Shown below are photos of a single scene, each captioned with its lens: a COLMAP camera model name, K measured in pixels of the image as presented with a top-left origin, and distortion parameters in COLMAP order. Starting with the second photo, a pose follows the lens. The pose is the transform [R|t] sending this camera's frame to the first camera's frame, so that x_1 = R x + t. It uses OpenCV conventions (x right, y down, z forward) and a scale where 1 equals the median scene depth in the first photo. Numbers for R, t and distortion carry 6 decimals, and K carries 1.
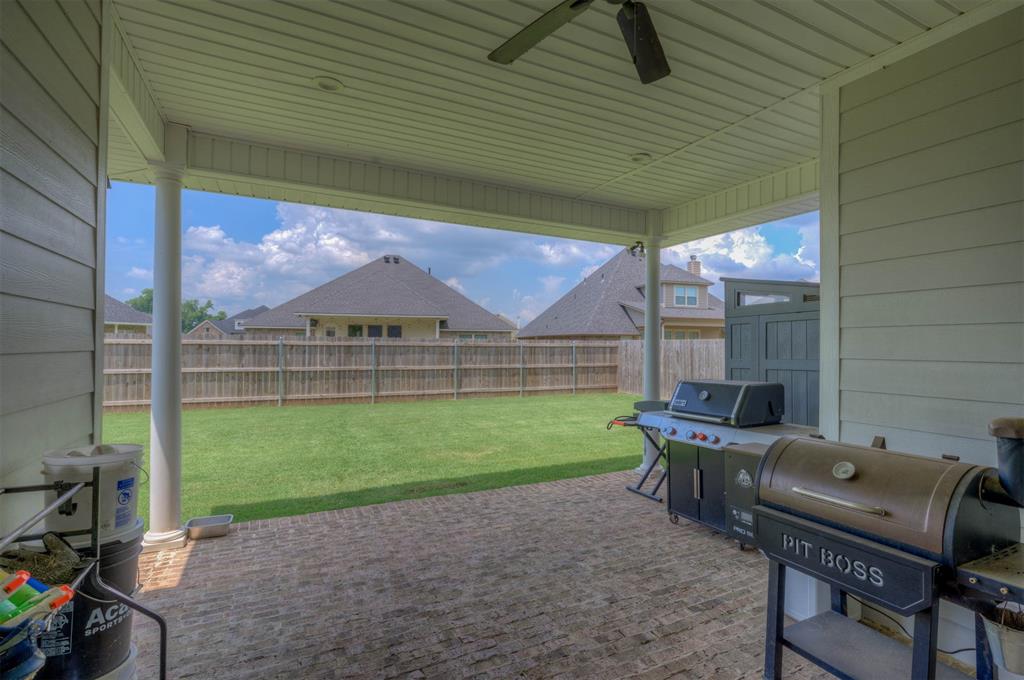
lens RADIAL K [[482.6, 0, 513.2], [0, 482.6, 343.4], [0, 0, 1]] dist [-0.004246, -0.001595]
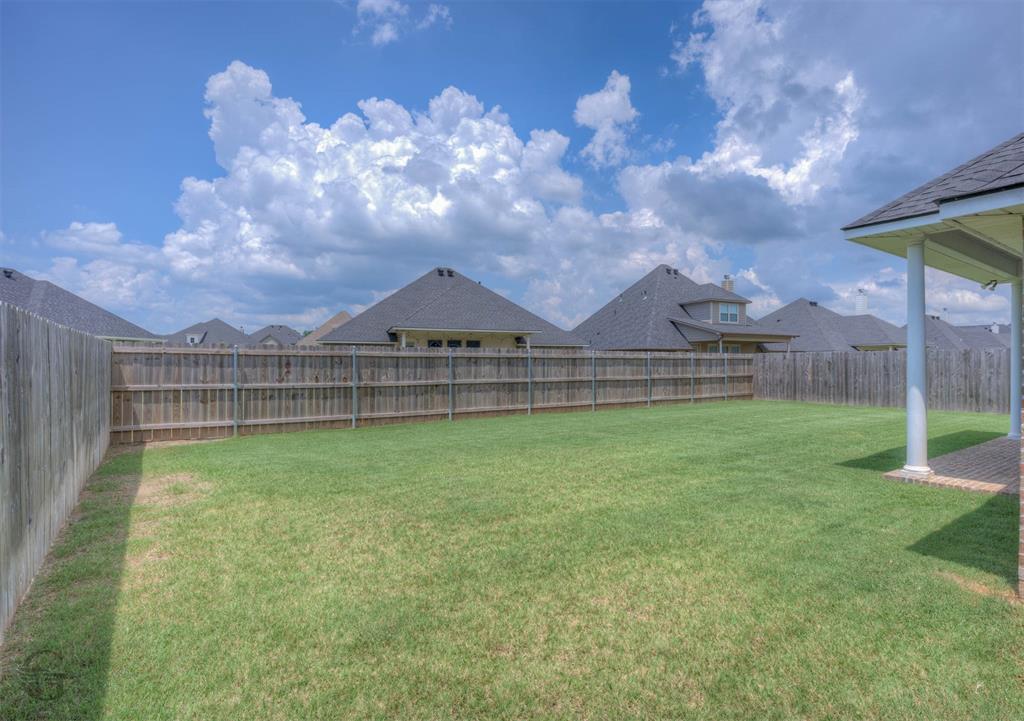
lens RADIAL K [[503.2, 0, 541.1], [0, 503.2, 361.4], [0, 0, 1]] dist [-0.002761, -0.000203]
pose [[0.986836, -0.005865, 0.161615, -0.494837], [0.005158, 0.999975, 0.004796, 0.005189], [-0.161639, -0.003899, 0.986842, -0.087866]]
